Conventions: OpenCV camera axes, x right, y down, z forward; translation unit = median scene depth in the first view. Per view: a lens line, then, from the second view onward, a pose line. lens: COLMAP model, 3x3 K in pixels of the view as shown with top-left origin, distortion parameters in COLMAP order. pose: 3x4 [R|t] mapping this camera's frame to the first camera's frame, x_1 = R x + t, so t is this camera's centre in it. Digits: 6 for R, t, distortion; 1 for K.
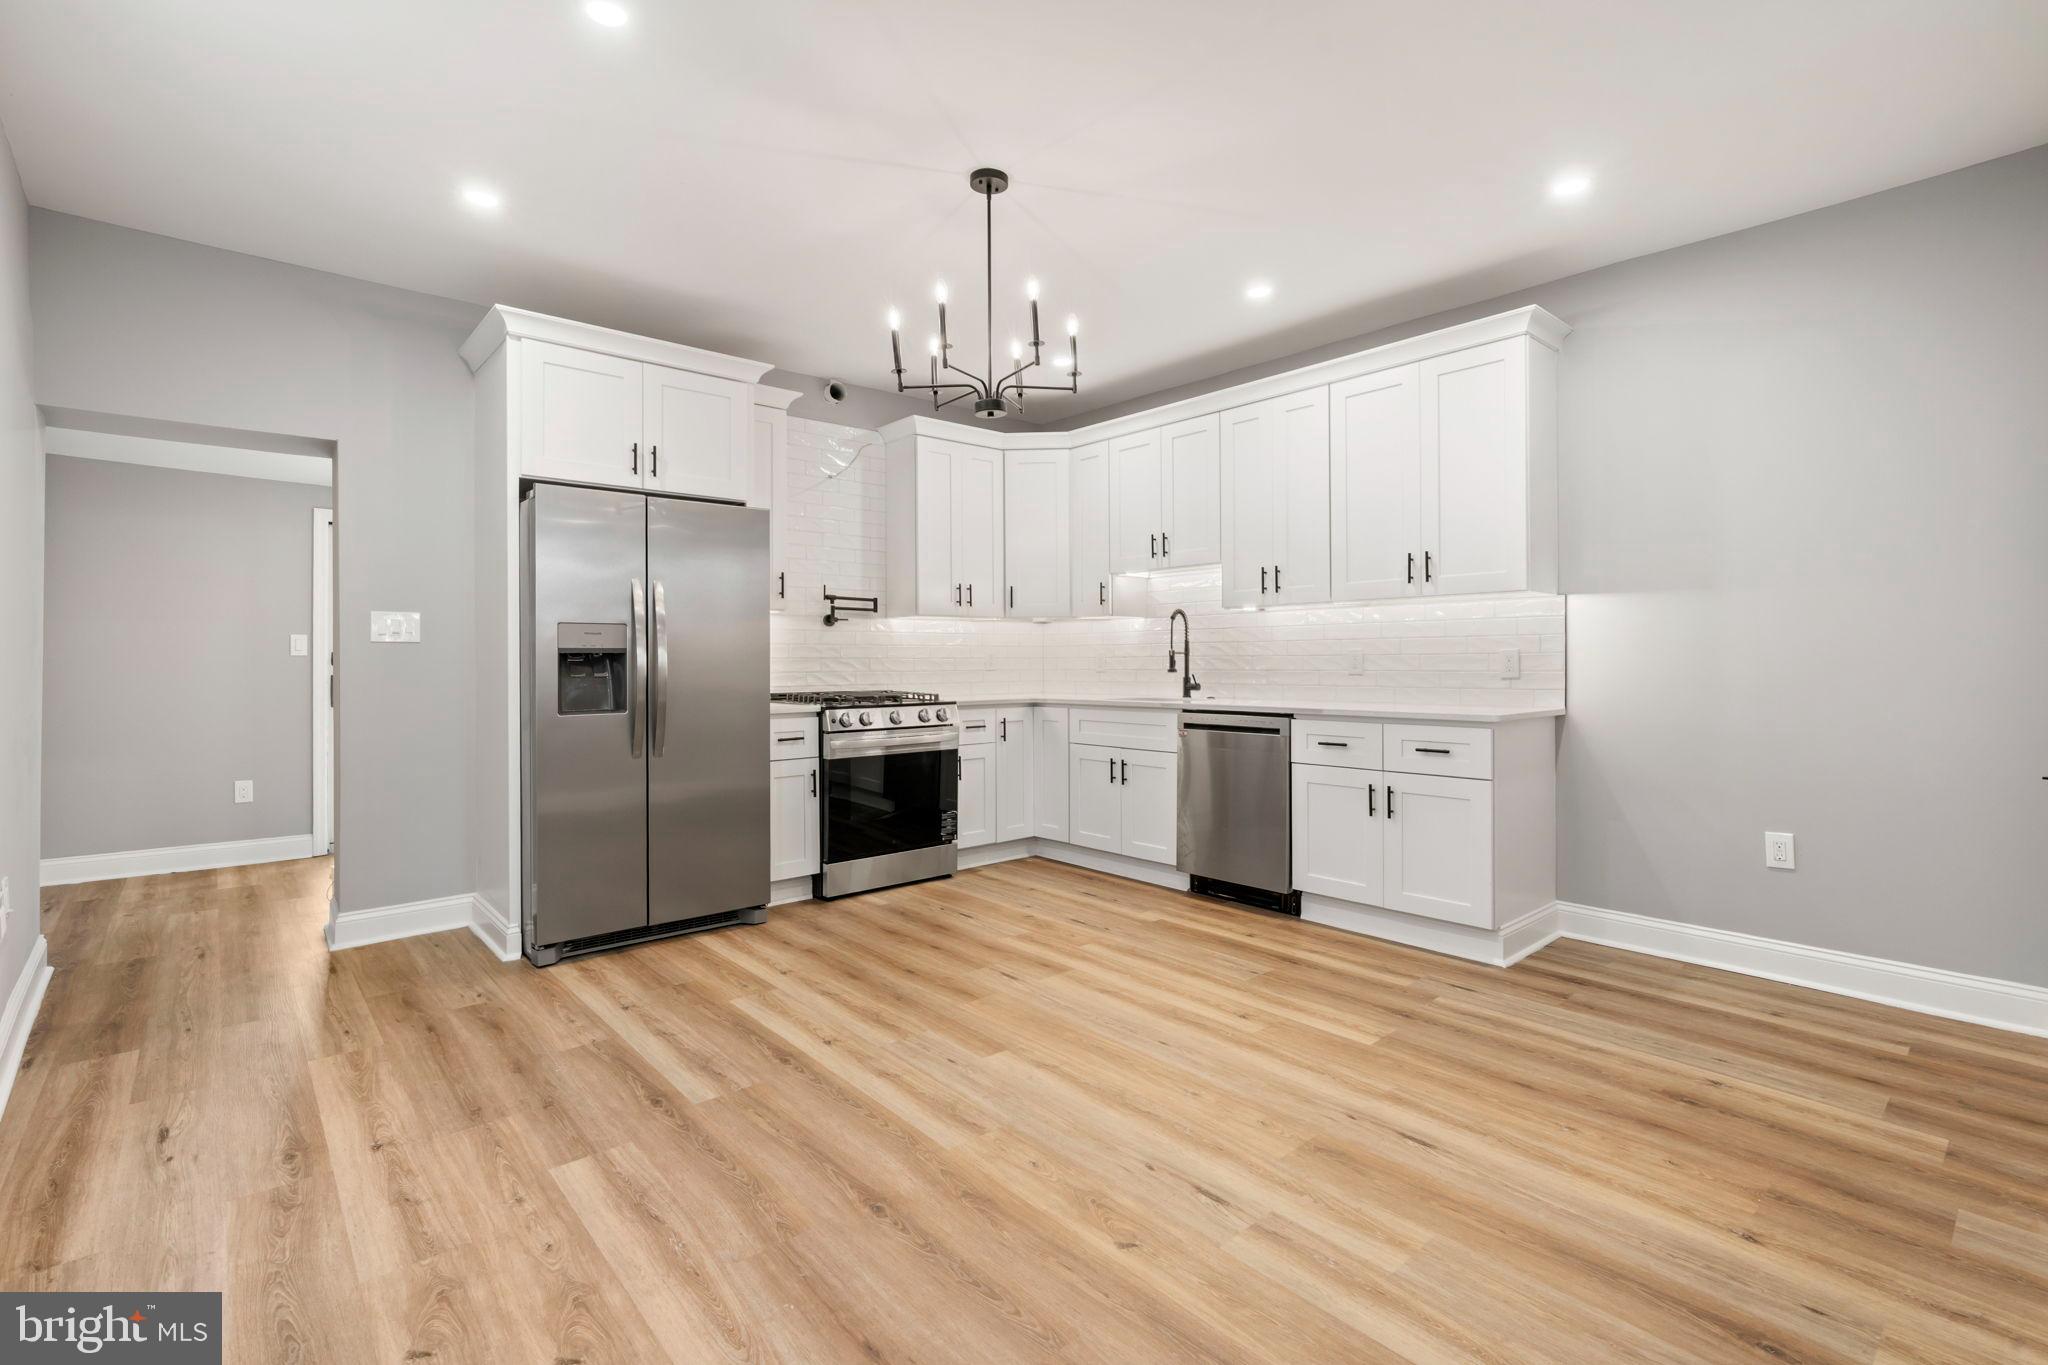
lens RADIAL K [[934.9, 0, 1034.4], [0, 934.9, 659.3], [0, 0, 1]] dist [-0.012233, 0.004606]
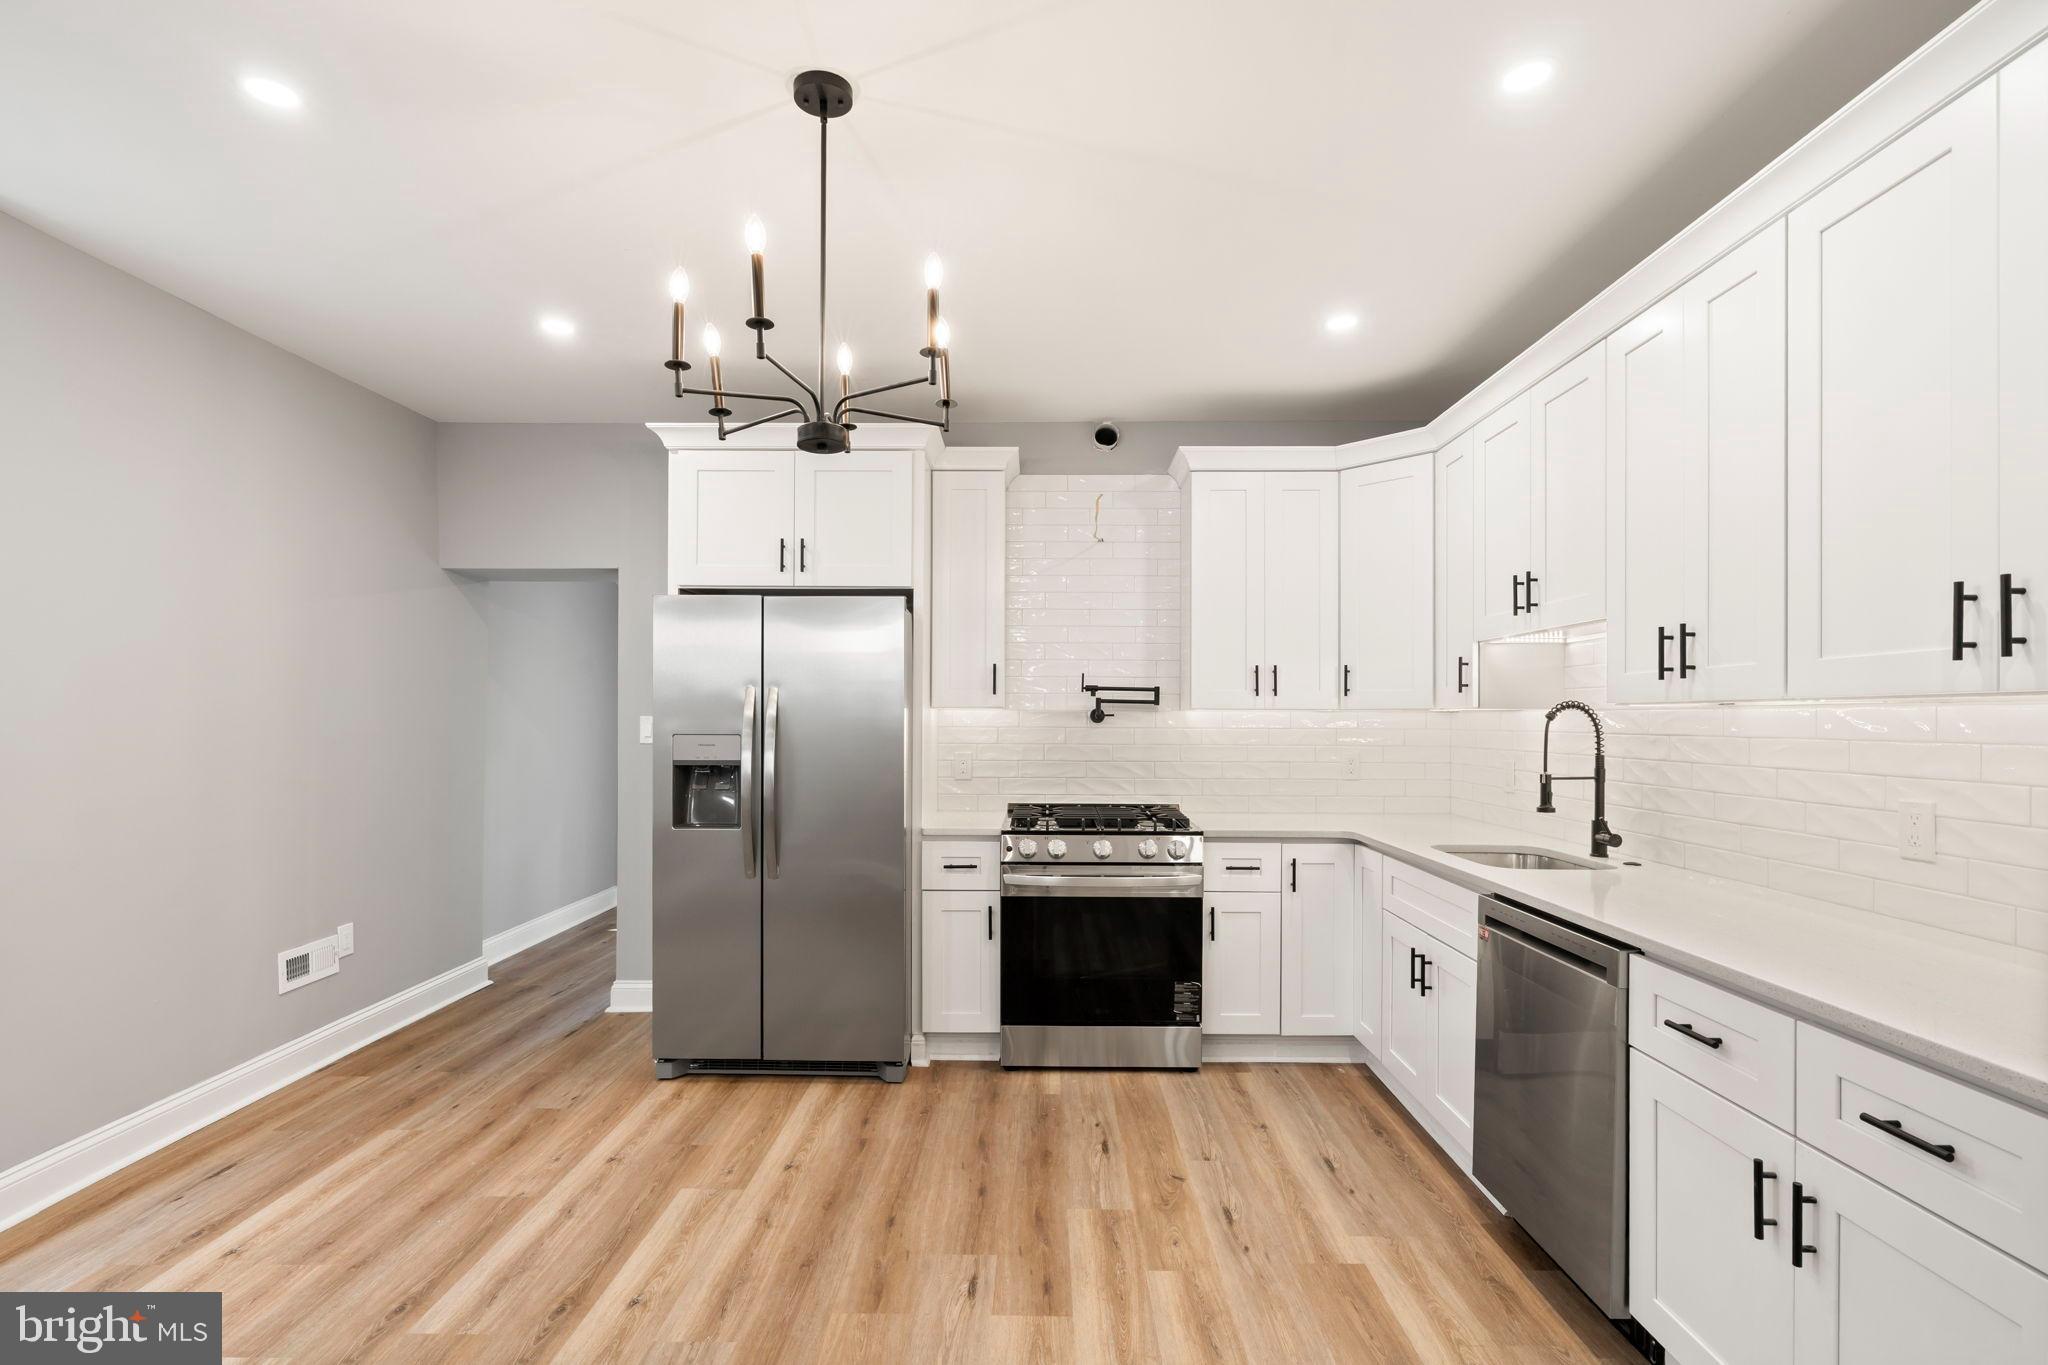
lens RADIAL K [[934.9, 0, 1033.8], [0, 934.9, 716.5], [0, 0, 1]] dist [-0.012233, 0.004606]
pose [[0.737791, 0.008415, -0.674977, 0.422980], [-0.008145, 0.999960, 0.003564, -0.063170], [0.674980, 0.002869, 0.737830, 0.514469]]
